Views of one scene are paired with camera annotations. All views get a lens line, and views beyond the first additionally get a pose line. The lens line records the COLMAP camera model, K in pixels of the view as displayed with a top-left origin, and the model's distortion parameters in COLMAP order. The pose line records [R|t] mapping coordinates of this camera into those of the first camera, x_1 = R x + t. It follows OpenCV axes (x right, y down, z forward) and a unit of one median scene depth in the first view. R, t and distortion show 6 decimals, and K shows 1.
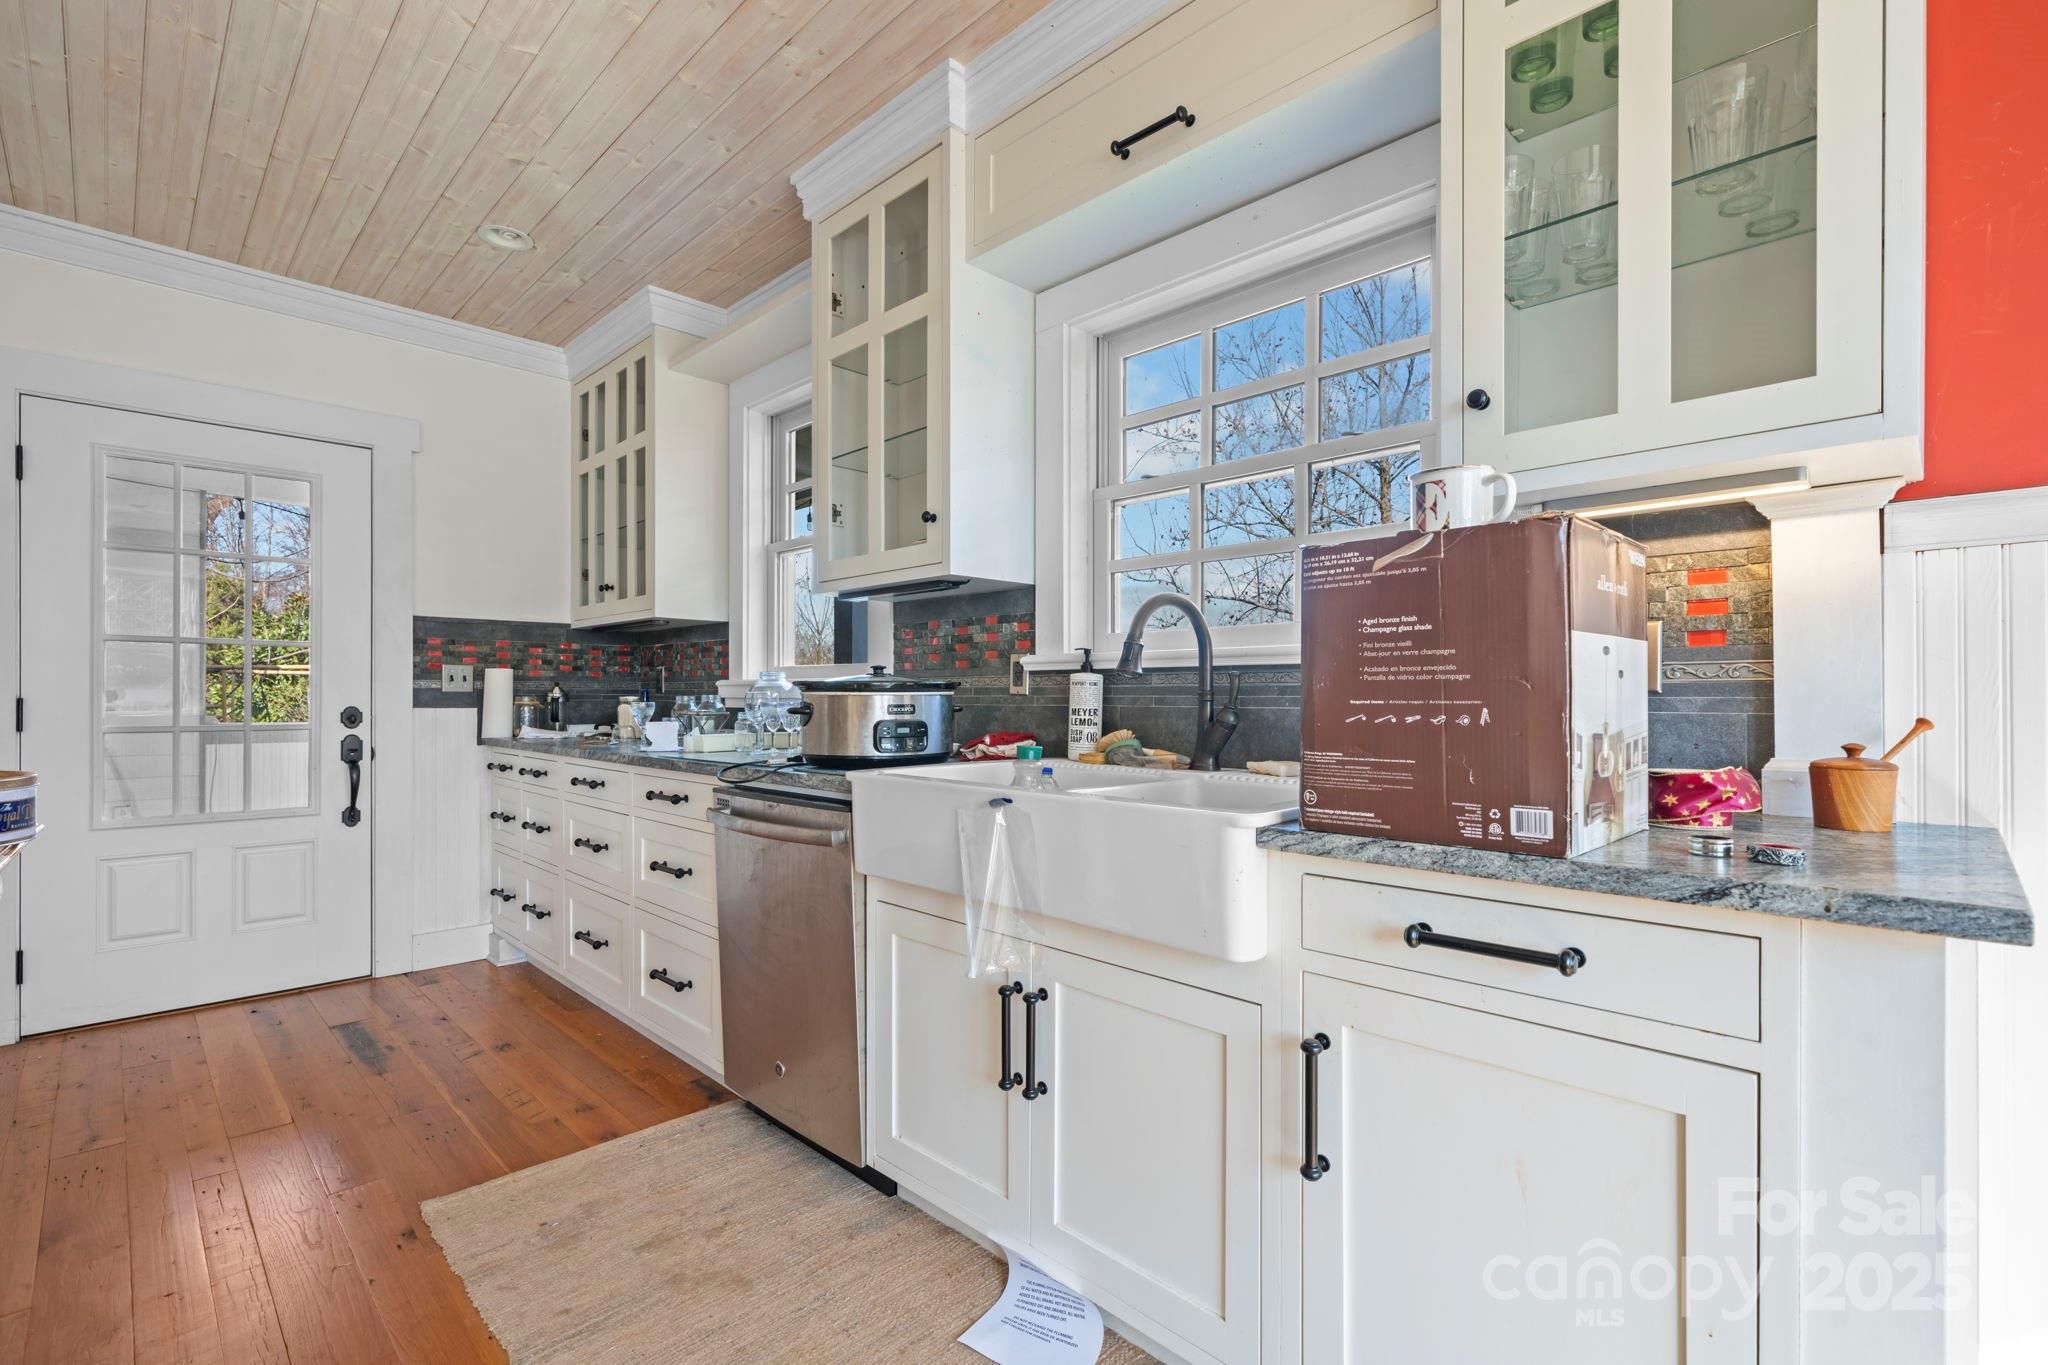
lens RADIAL K [[977.4, 0, 1021.1], [0, 977.4, 686.8], [0, 0, 1]] dist [0.002140, -0.000076]
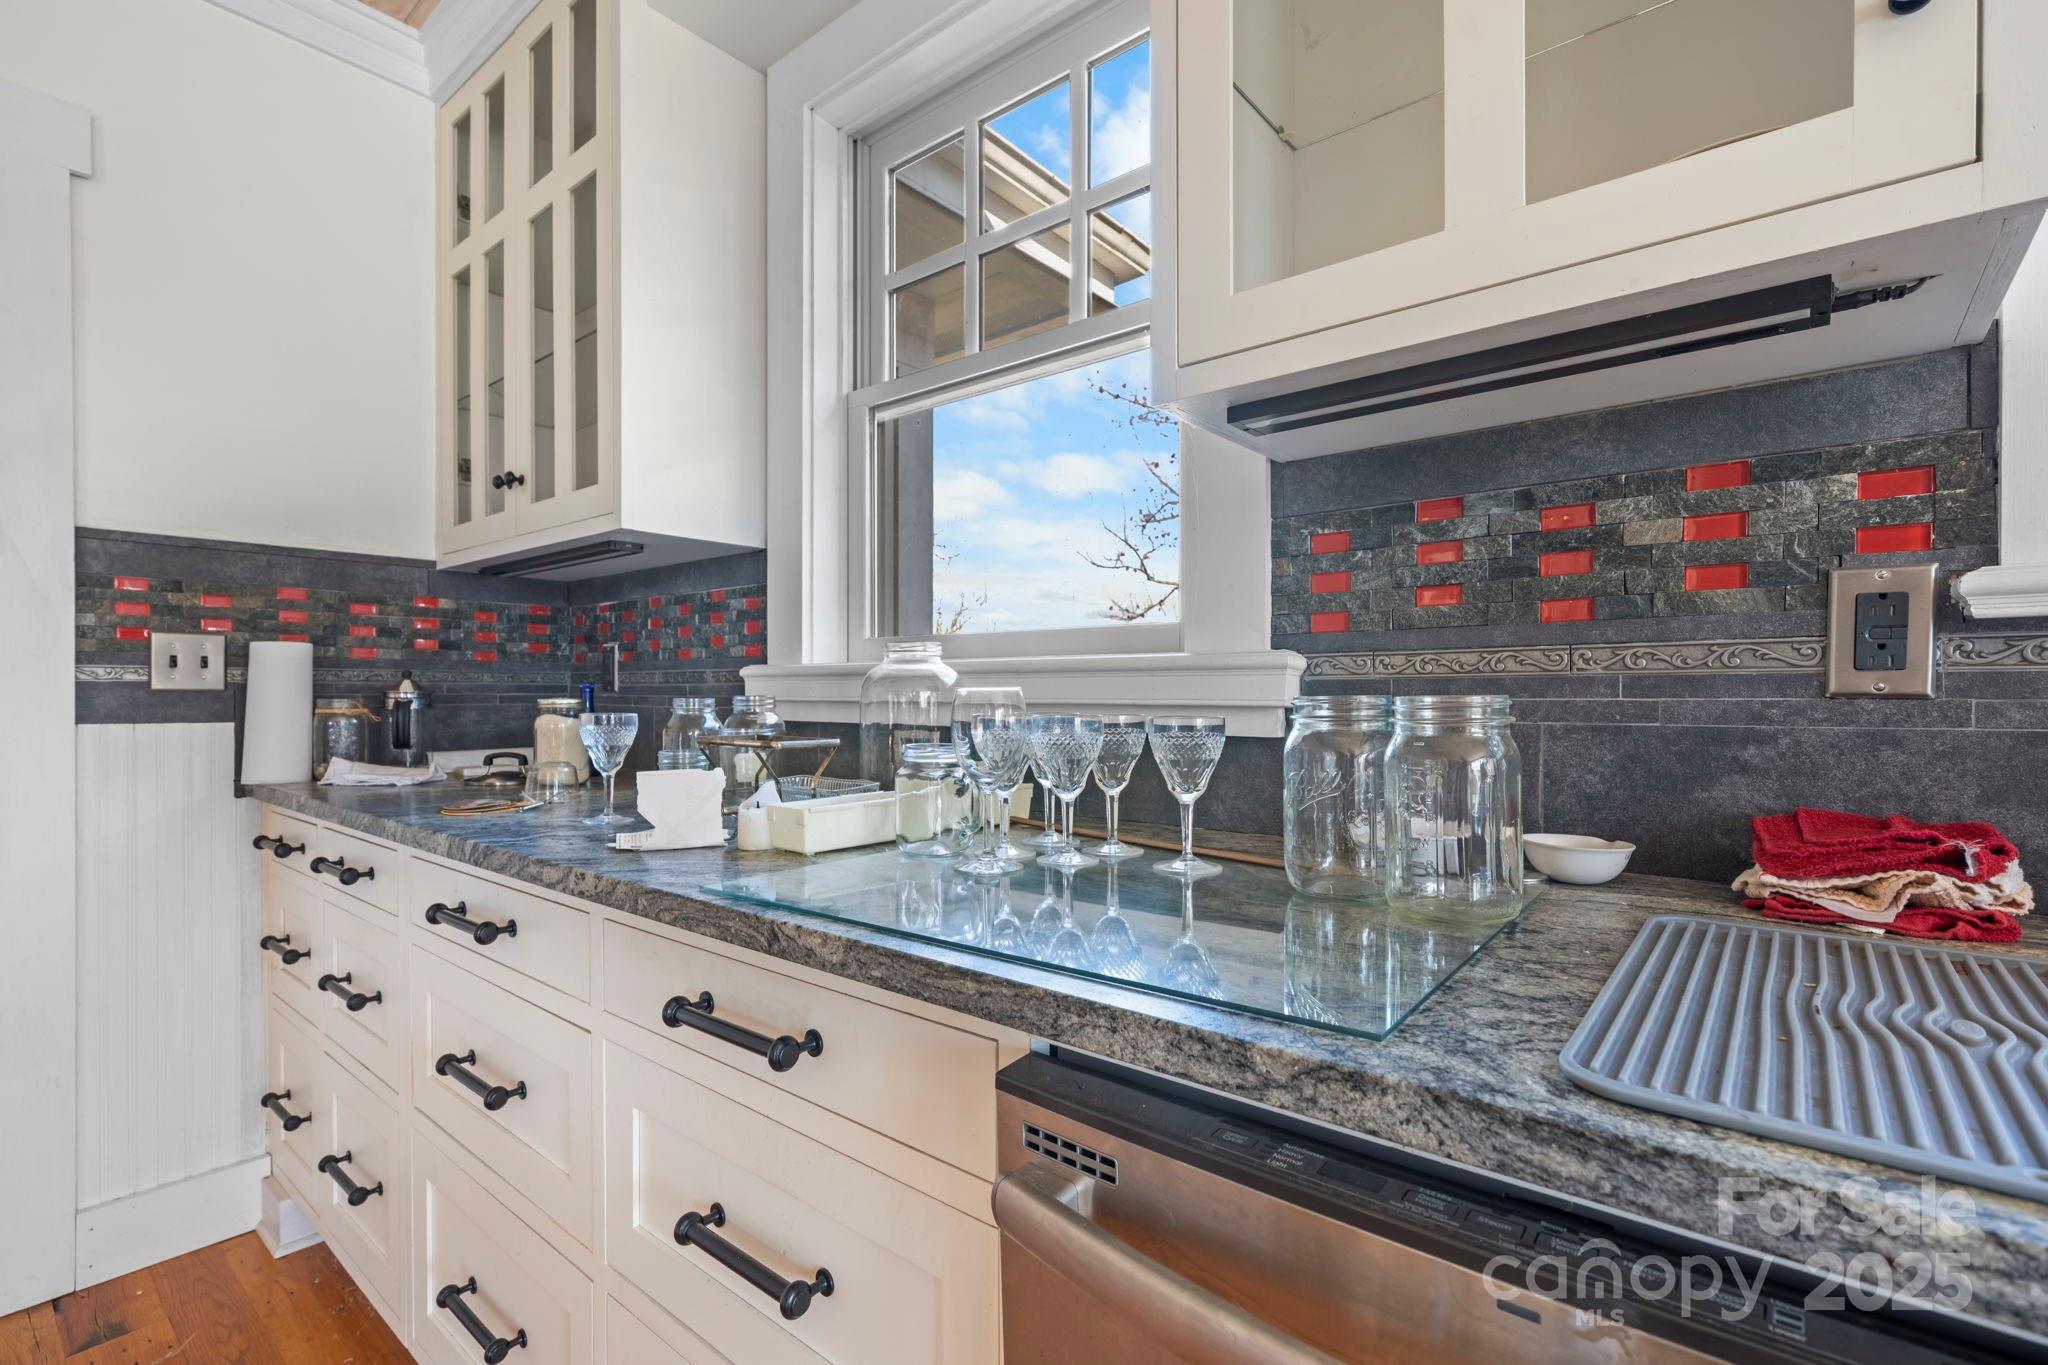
lens RADIAL K [[977.4, 0, 1027.3], [0, 977.4, 686.4], [0, 0, 1]] dist [0.002140, -0.000076]
pose [[0.995068, -0.001397, 0.099182, -0.210121], [0.001102, 0.999995, 0.003029, 0.002563], [-0.099185, -0.002905, 0.995065, 0.476061]]
